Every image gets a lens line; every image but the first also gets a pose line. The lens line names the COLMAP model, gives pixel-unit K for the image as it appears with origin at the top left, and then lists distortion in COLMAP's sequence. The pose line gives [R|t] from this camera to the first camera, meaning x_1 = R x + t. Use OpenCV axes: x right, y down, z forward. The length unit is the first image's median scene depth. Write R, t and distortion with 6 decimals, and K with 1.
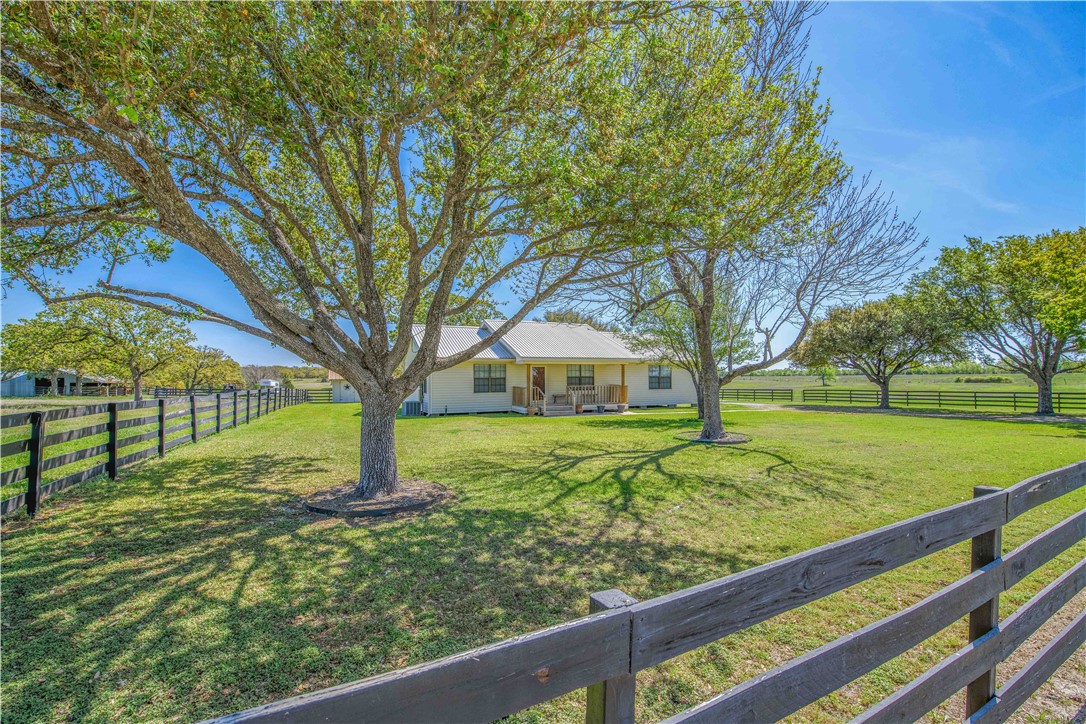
lens RADIAL K [[474.9, 0, 546.0], [0, 474.9, 352.7], [0, 0, 1]] dist [0.003087, 0.000274]
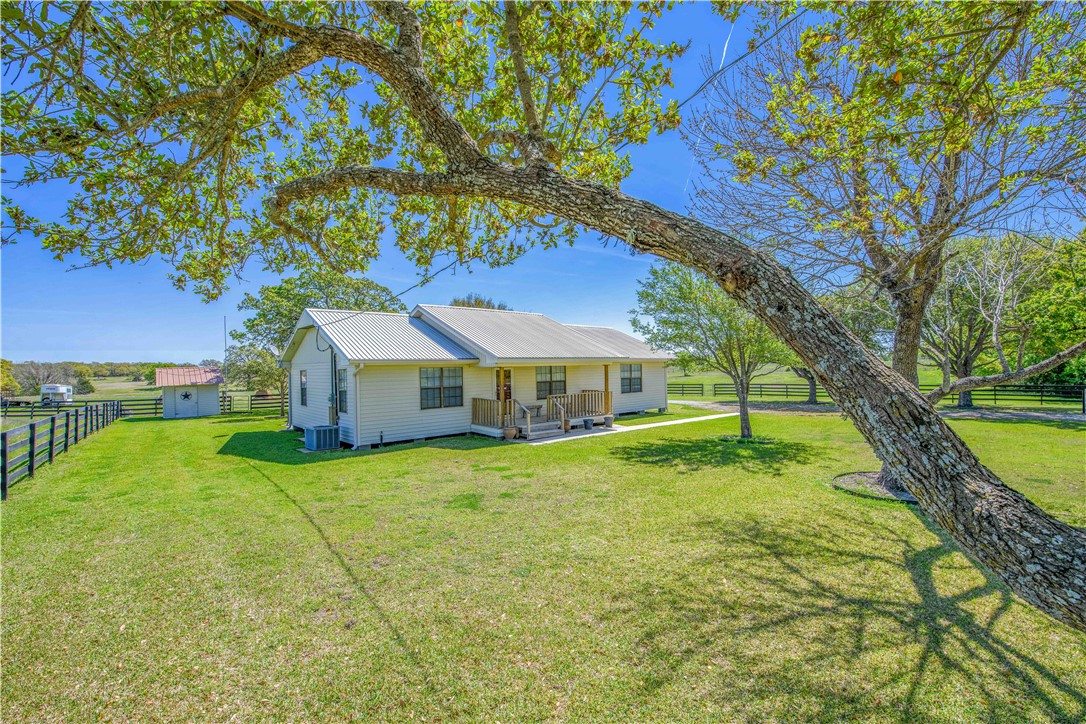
lens RADIAL K [[474.9, 0, 546.0], [0, 474.9, 352.7], [0, 0, 1]] dist [0.003087, 0.000274]
pose [[0.963496, -0.005827, 0.267659, -0.155216], [0.003062, 0.999938, 0.010748, -0.004591], [-0.267705, -0.009536, 0.963454, 0.280457]]
